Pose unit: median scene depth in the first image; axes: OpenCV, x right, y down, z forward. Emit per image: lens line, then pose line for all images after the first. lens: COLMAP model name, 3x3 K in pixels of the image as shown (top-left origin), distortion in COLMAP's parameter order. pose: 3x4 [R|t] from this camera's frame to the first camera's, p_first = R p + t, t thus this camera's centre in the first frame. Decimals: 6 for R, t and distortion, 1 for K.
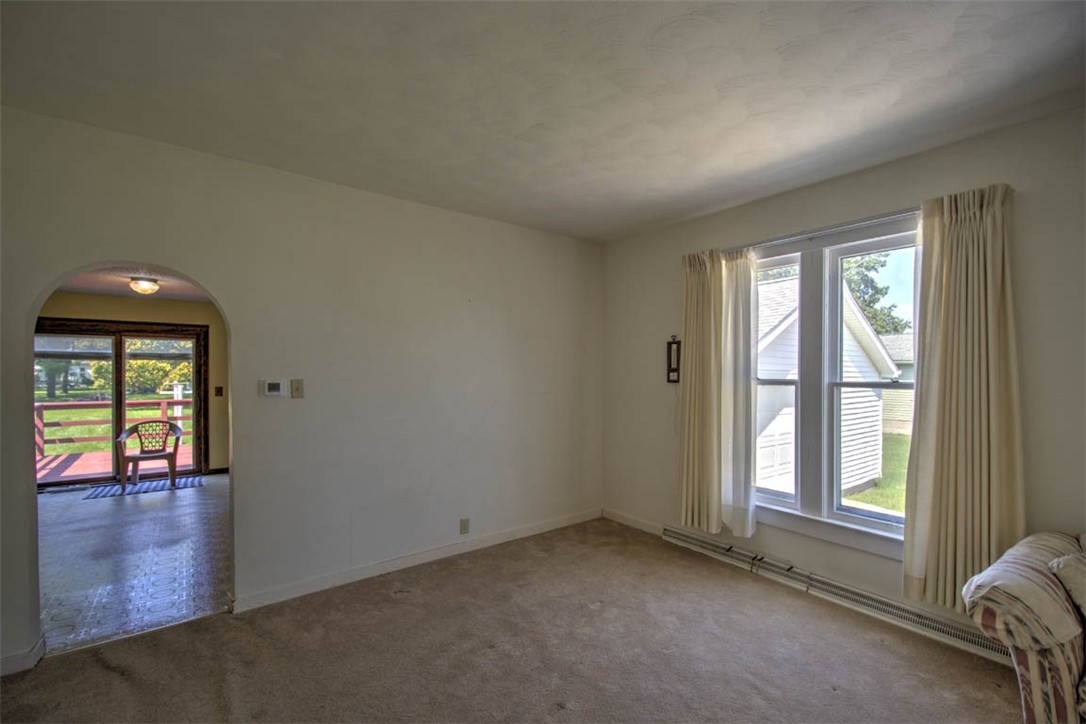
lens RADIAL K [[468.8, 0, 543.3], [0, 468.8, 367.6], [0, 0, 1]] dist [0.006178, -0.002459]
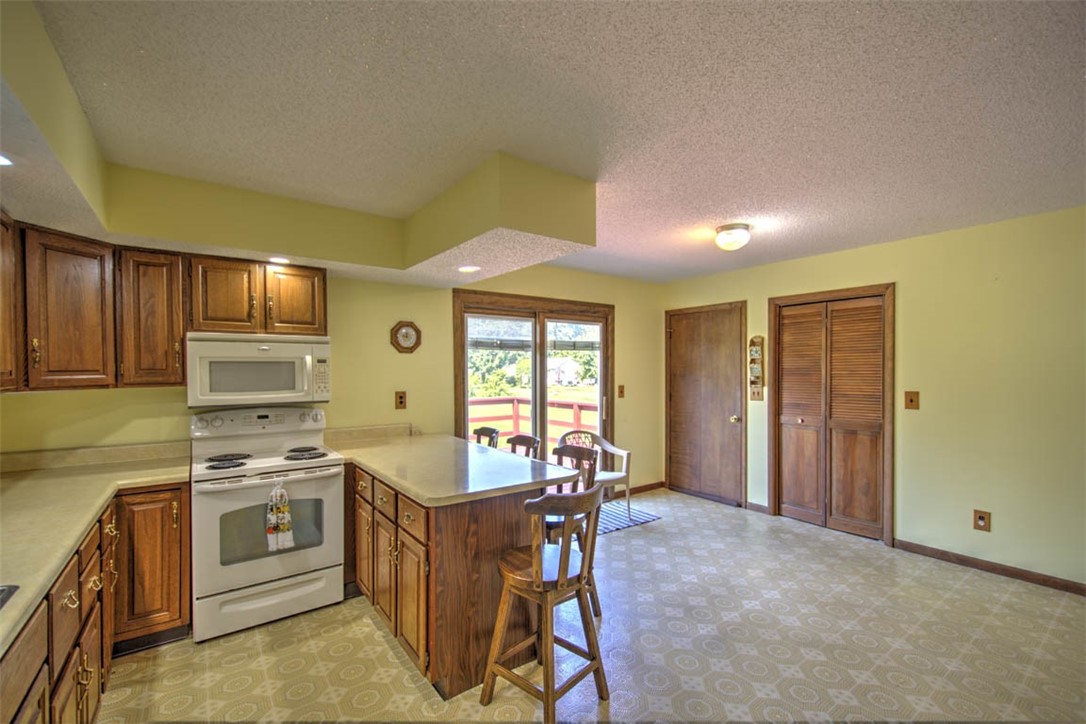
lens RADIAL K [[468.8, 0, 544.1], [0, 468.8, 369.3], [0, 0, 1]] dist [0.006178, -0.002459]
pose [[0.999691, -0.010631, -0.022463, -0.874800], [0.010795, 0.999916, 0.007199, 0.008242], [0.022385, -0.007440, 0.999722, 0.255087]]
